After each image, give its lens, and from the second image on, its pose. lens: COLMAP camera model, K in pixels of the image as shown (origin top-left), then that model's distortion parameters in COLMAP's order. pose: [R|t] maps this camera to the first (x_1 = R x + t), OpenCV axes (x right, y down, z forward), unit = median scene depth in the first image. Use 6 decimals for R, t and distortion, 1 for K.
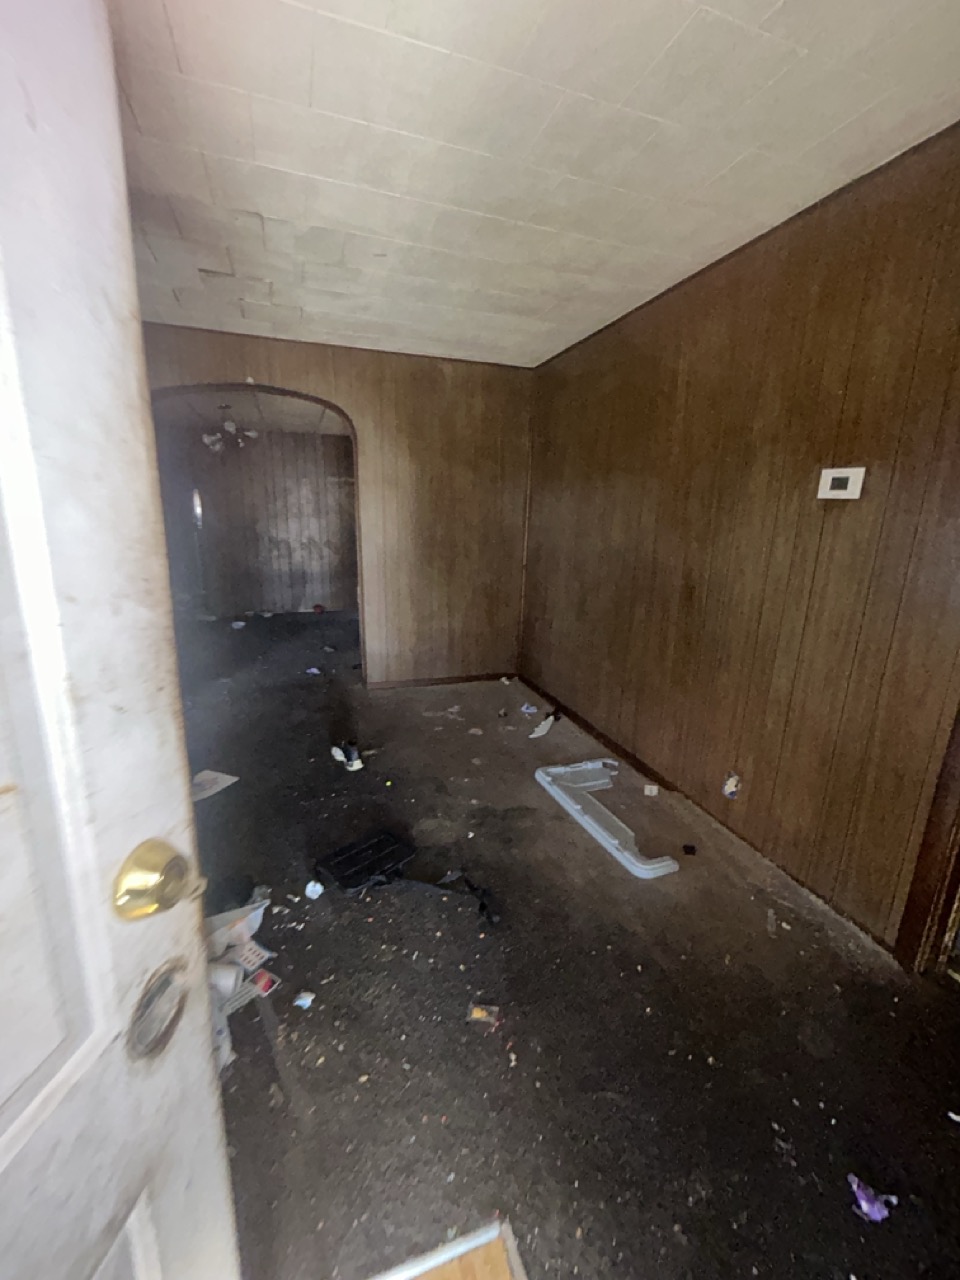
lens RADIAL K [[514.8, 0, 480.1], [0, 514.8, 635.0], [0, 0, 1]] dist [-0.003115, -0.000058]
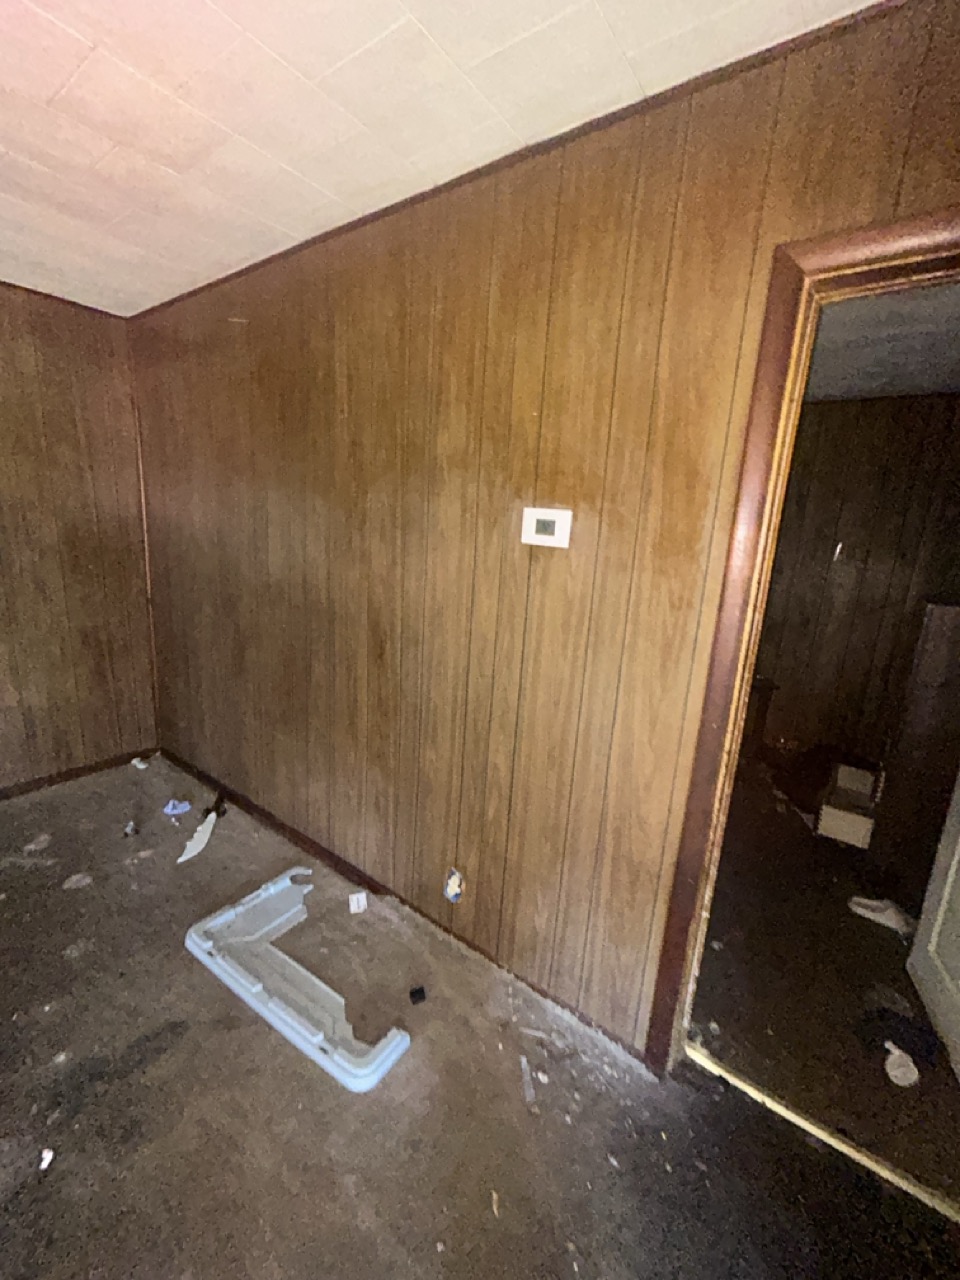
lens RADIAL K [[520.9, 0, 483.1], [0, 520.9, 638.0], [0, 0, 1]] dist [-0.005819, 0.004370]
pose [[0.819809, -0.101880, 0.563501, 0.092693], [0.098185, 0.994482, 0.036957, -0.109468], [-0.564157, 0.025029, 0.825288, 0.257974]]
